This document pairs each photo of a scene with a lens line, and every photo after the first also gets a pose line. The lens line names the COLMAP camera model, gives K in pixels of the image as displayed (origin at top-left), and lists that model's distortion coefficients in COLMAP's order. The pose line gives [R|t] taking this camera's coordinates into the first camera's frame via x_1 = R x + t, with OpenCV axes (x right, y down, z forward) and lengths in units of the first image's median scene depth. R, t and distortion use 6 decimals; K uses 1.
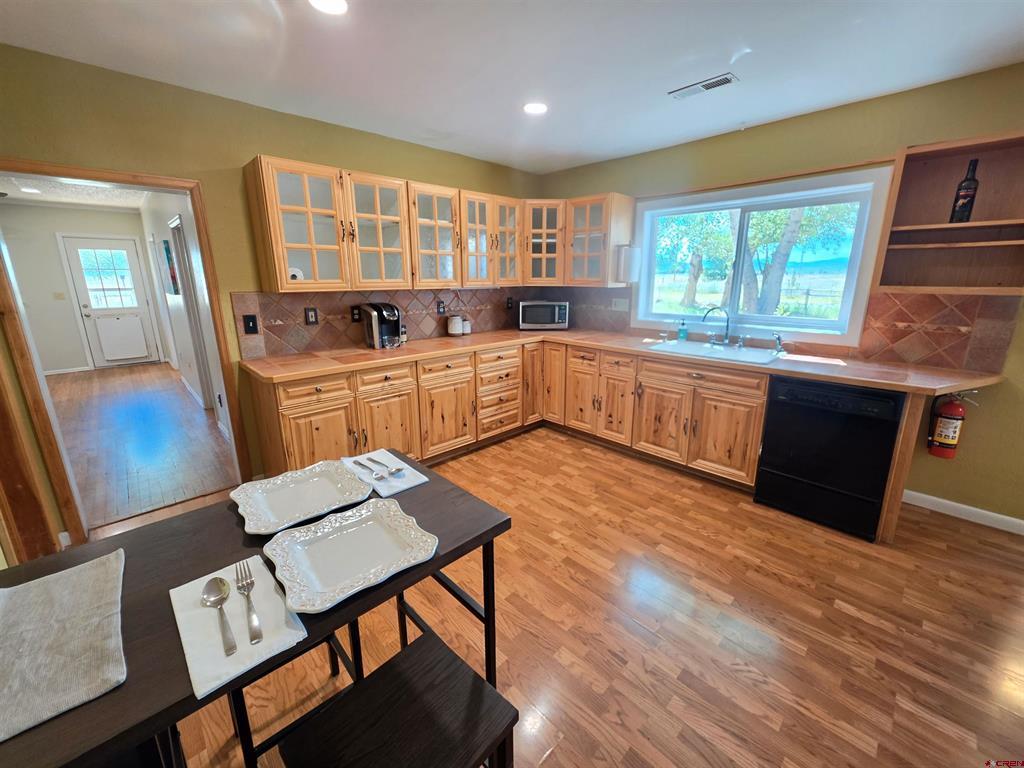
lens RADIAL K [[411.5, 0, 516.1], [0, 411.5, 378.7], [0, 0, 1]] dist [-0.002628, 0.001680]
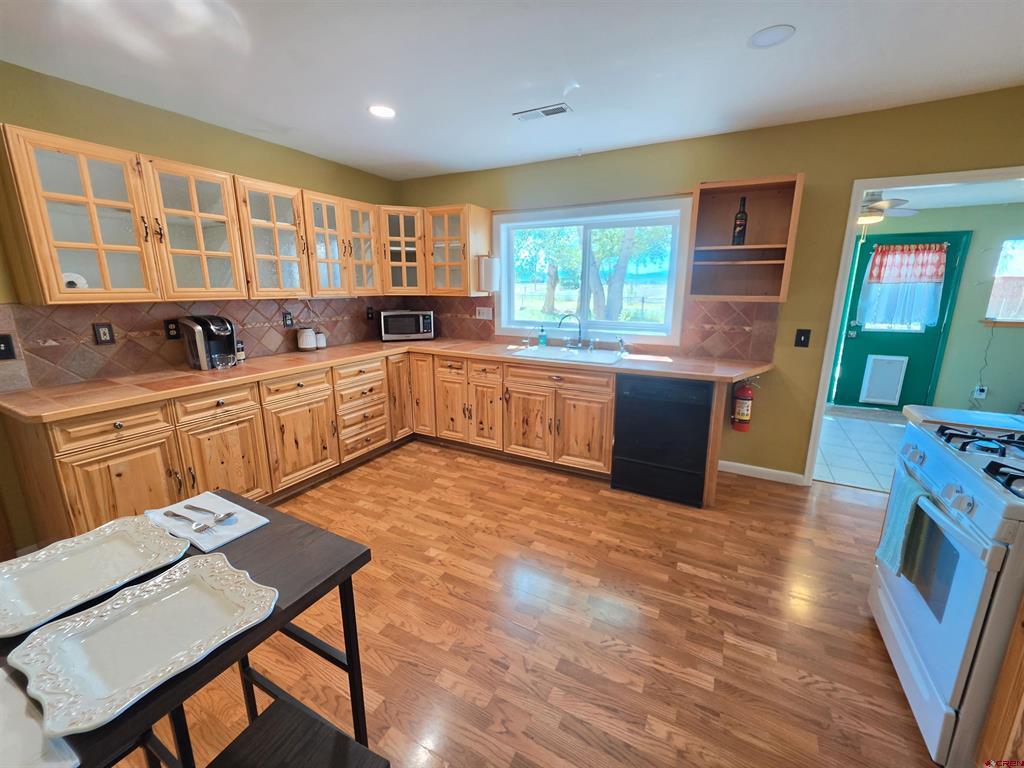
lens RADIAL K [[411.5, 0, 516.4], [0, 411.5, 378.1], [0, 0, 1]] dist [-0.002628, 0.001680]
pose [[0.951406, -0.062066, 0.301621, 0.017220], [0.068457, 0.997597, -0.010656, -0.003462], [-0.300235, 0.030786, 0.953368, 0.006488]]
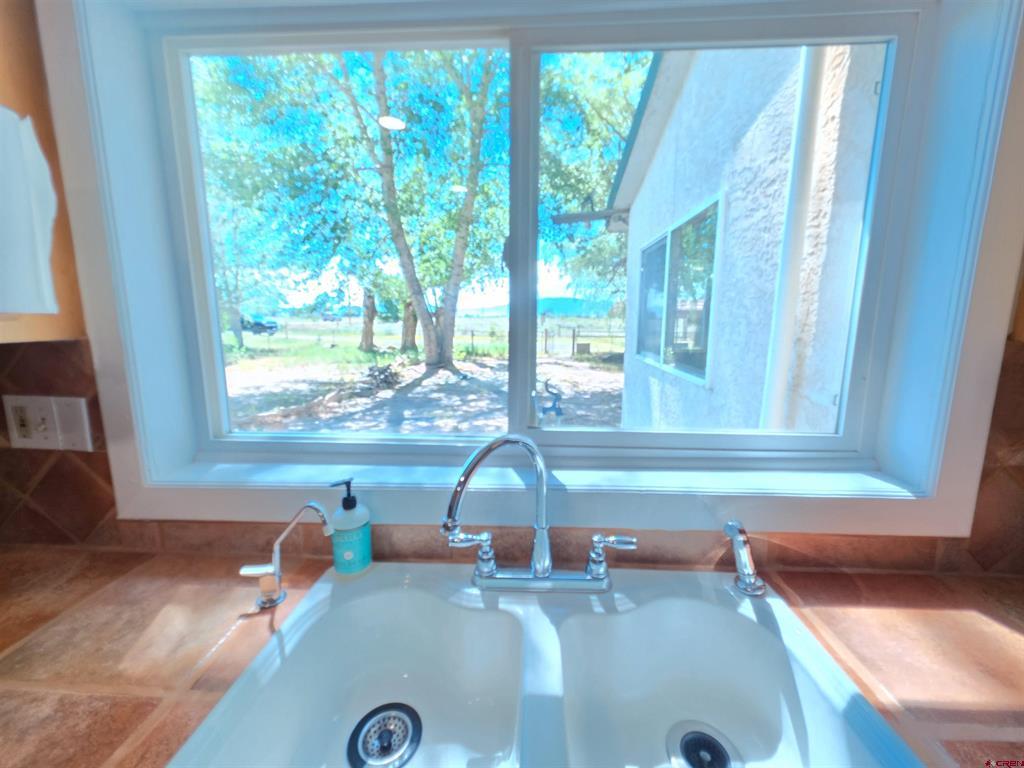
lens RADIAL K [[411.5, 0, 517.4], [0, 411.5, 383.1], [0, 0, 1]] dist [-0.002628, 0.001680]
pose [[0.738455, -0.099745, 0.666885, 0.429318], [0.159529, 0.986765, -0.029061, -0.227346], [-0.655160, 0.127848, 0.744594, 0.992768]]
